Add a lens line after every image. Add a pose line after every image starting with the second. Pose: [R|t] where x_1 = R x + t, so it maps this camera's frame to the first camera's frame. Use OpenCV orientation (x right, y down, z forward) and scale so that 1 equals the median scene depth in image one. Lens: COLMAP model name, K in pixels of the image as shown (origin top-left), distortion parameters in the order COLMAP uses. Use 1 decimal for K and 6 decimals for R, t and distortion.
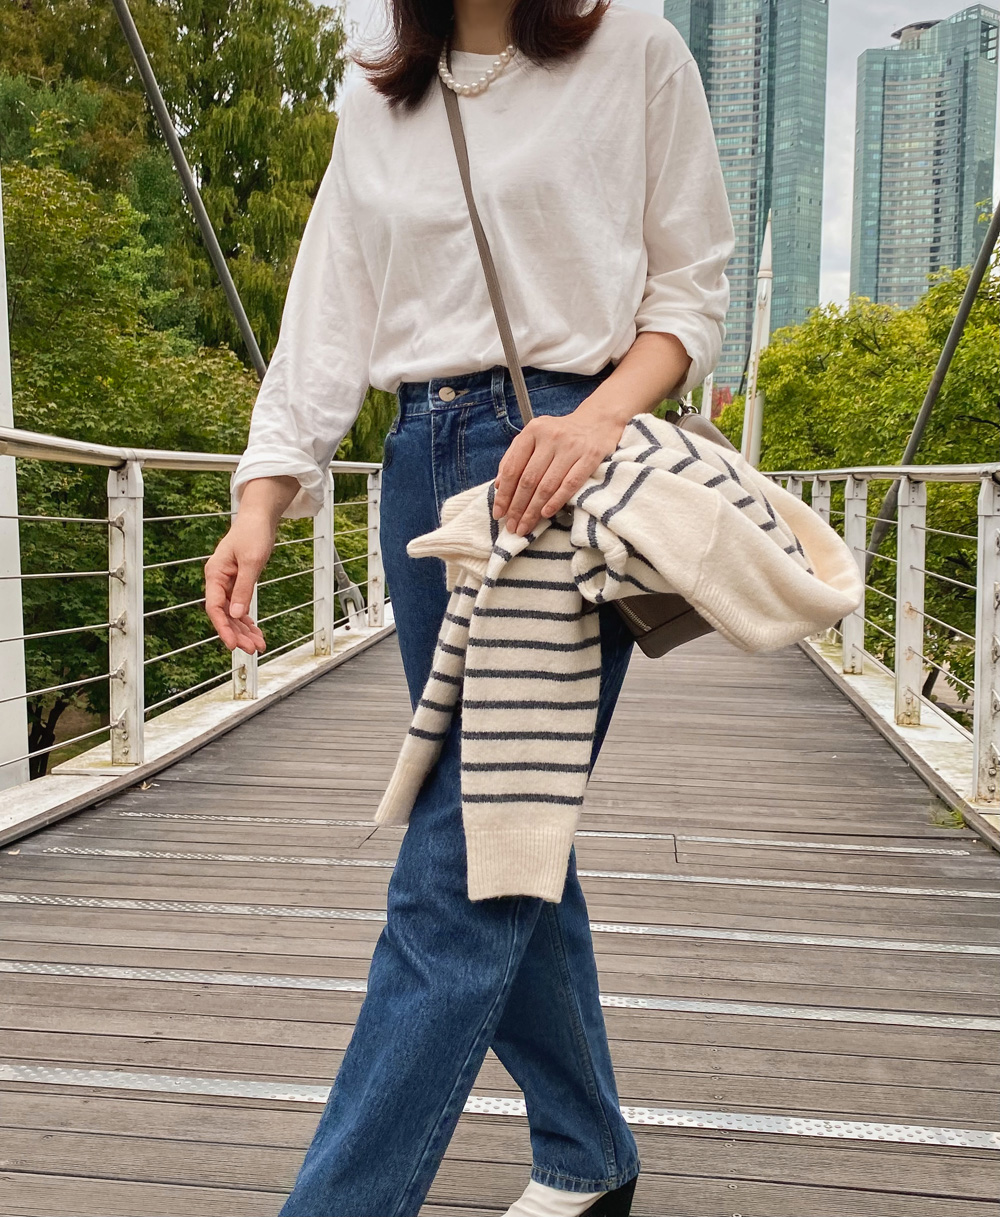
lens RADIAL K [[1371.9, 0, 482.8], [0, 1371.9, 573.2], [0, 0, 1]] dist [0.107685, -0.281716]
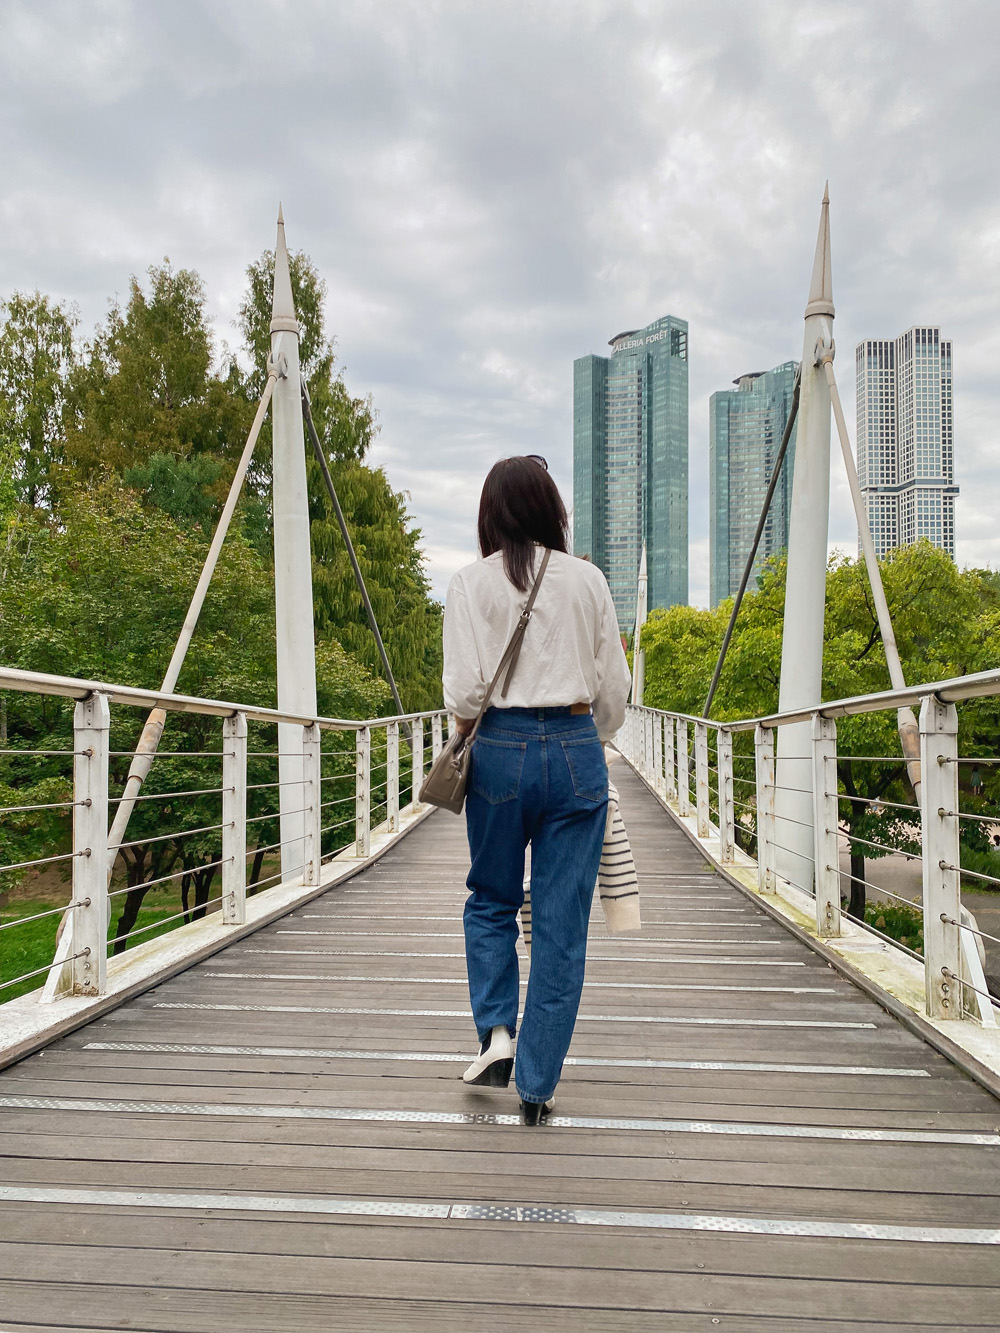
lens RADIAL K [[1037.3, 0, 483.2], [0, 1037.3, 662.0], [0, 0, 1]] dist [0.147457, -0.244589]
pose [[0.999228, -0.015192, 0.036232, -0.021693], [0.018592, 0.995262, -0.095430, -0.003193], [-0.034610, 0.096030, 0.994776, -0.149772]]
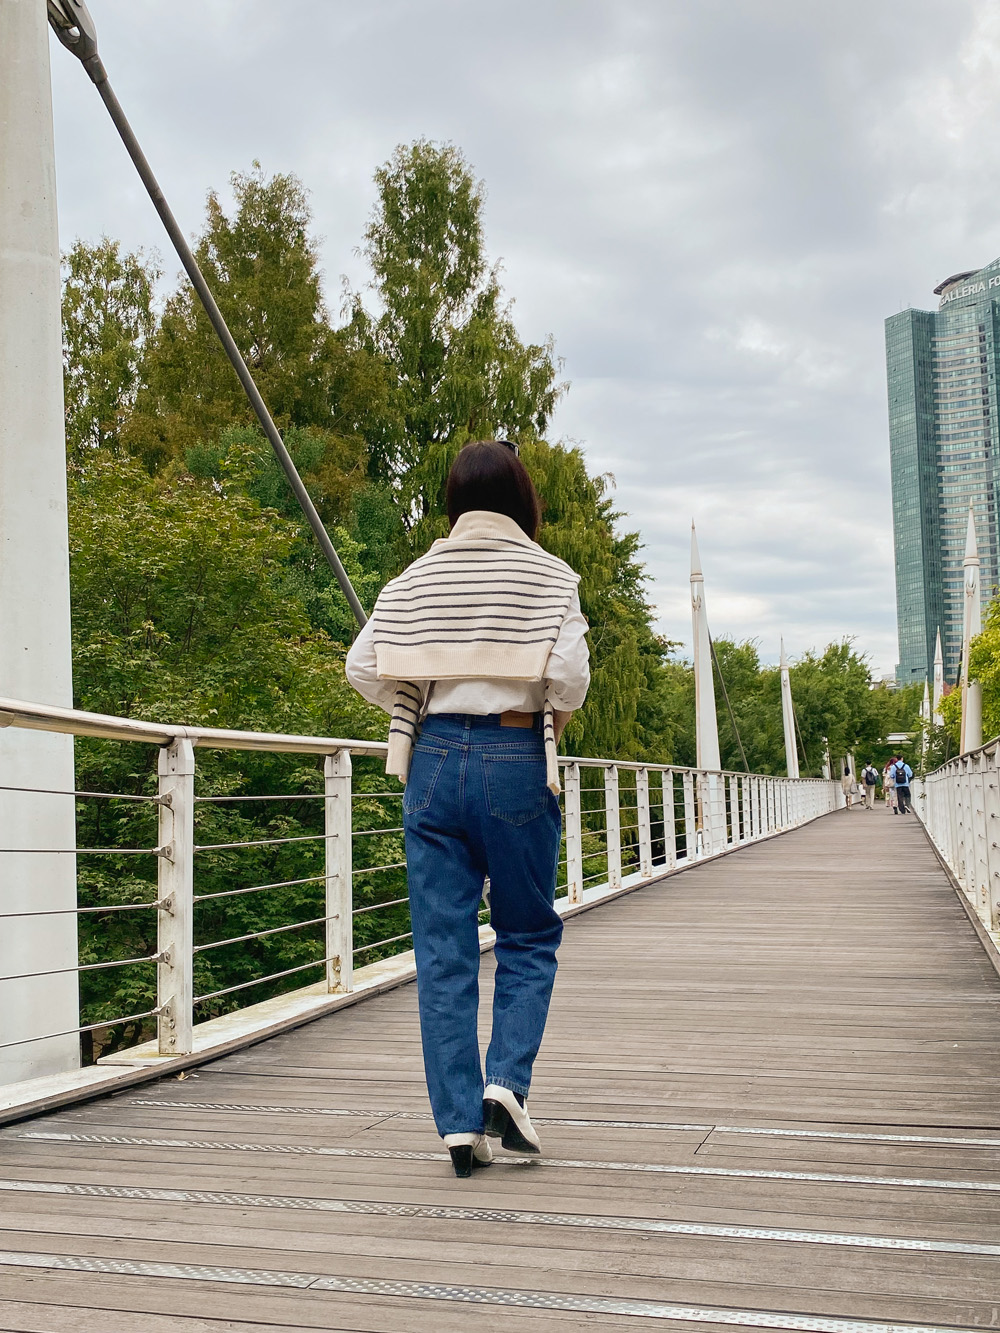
lens RADIAL K [[1363.3, 0, 525.6], [0, 1363.3, 663.2], [0, 0, 1]] dist [0.163273, -0.488056]
pose [[0.987763, -0.047199, -0.148649, 0.026209], [0.022036, 0.985782, -0.166575, 0.006798], [0.154398, 0.161261, 0.974759, 0.011539]]
